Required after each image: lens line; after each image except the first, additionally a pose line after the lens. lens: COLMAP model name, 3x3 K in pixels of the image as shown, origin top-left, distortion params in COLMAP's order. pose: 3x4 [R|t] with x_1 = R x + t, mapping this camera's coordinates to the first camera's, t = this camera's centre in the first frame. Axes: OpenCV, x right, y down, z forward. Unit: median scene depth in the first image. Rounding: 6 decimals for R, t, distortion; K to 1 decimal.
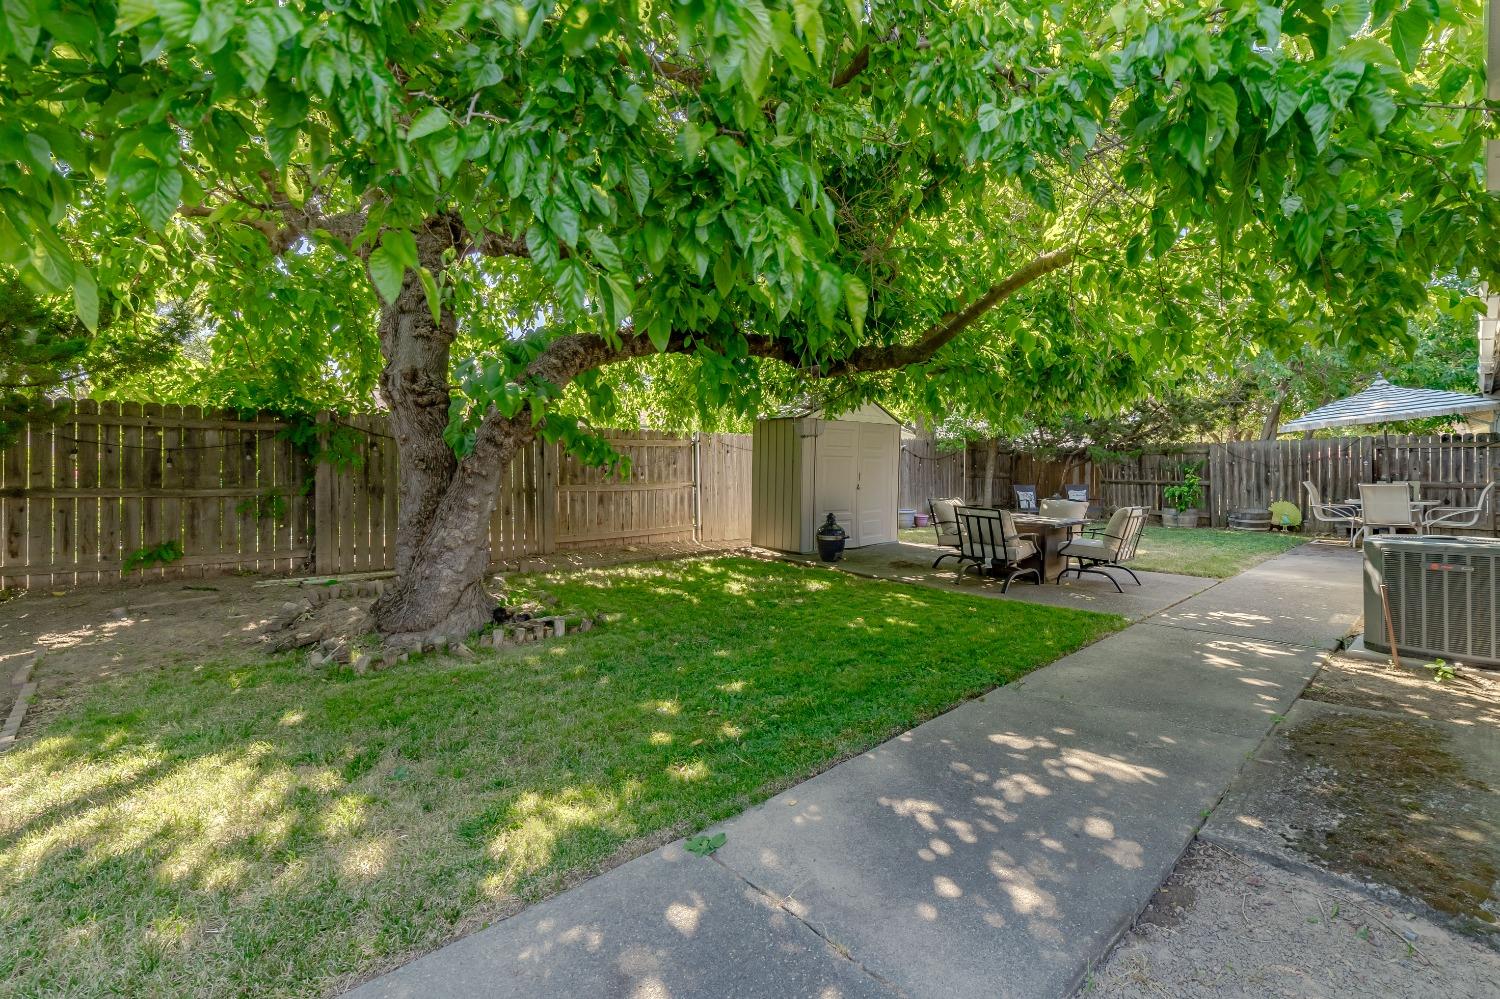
lens RADIAL K [[612.2, 0, 747.0], [0, 612.2, 487.5], [0, 0, 1]] dist [-0.006822, 0.000859]
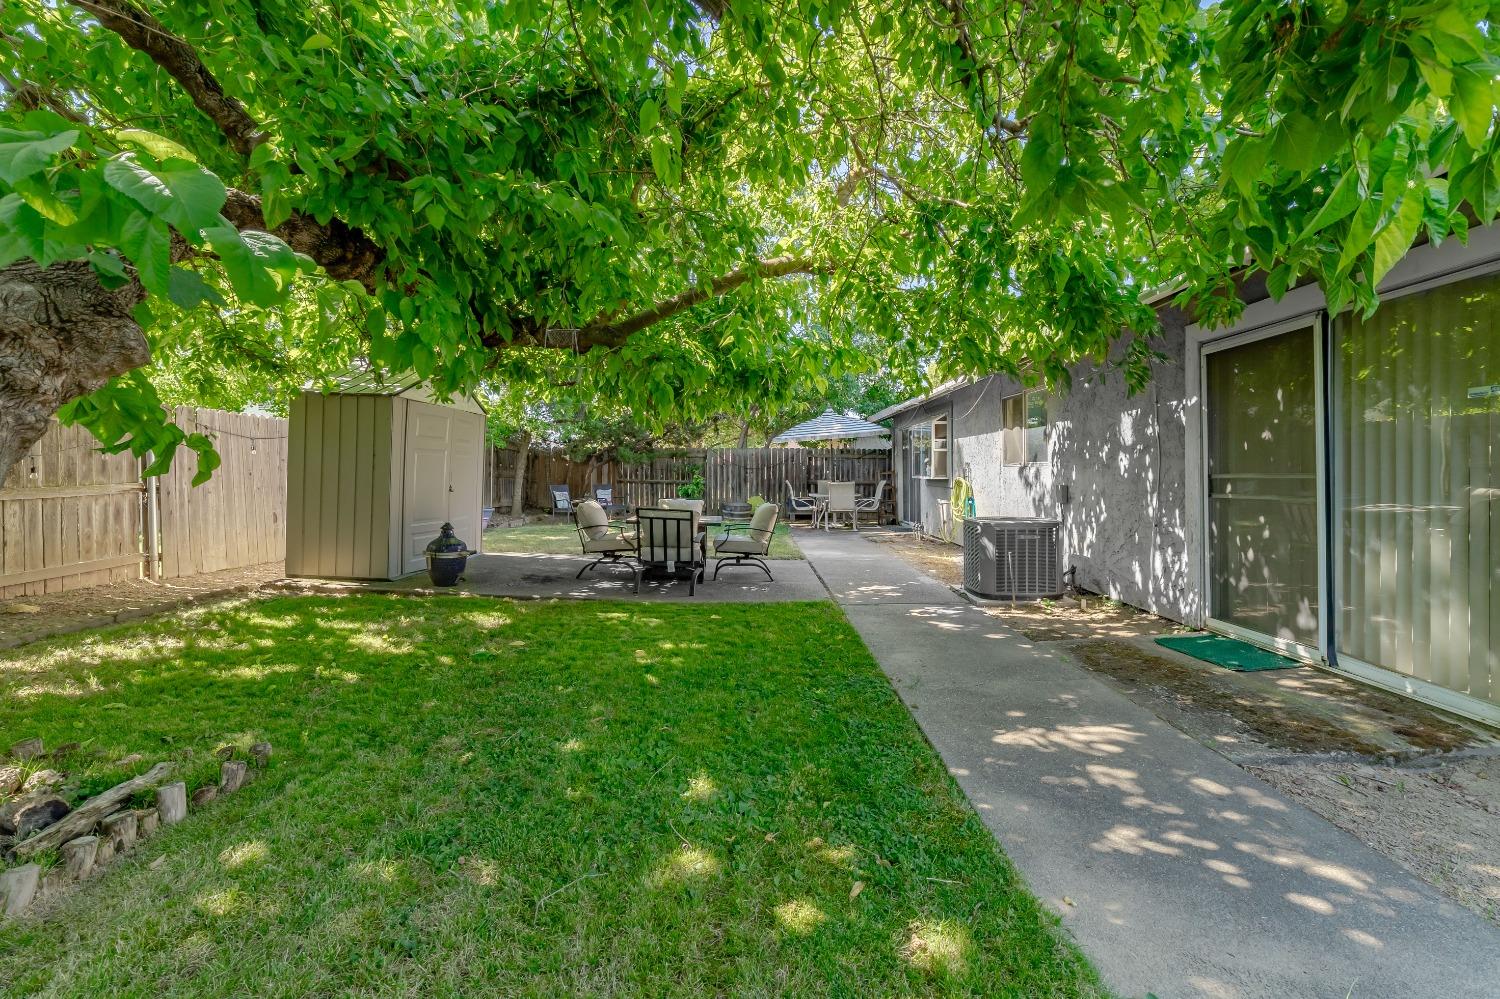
lens RADIAL K [[623.7, 0, 757.1], [0, 623.7, 497.8], [0, 0, 1]] dist [-0.028304, 0.013580]
pose [[0.669117, -0.022264, 0.742823, -0.349039], [0.009659, 0.999727, 0.021264, -0.006144], [-0.743094, -0.007053, 0.669150, 0.360778]]
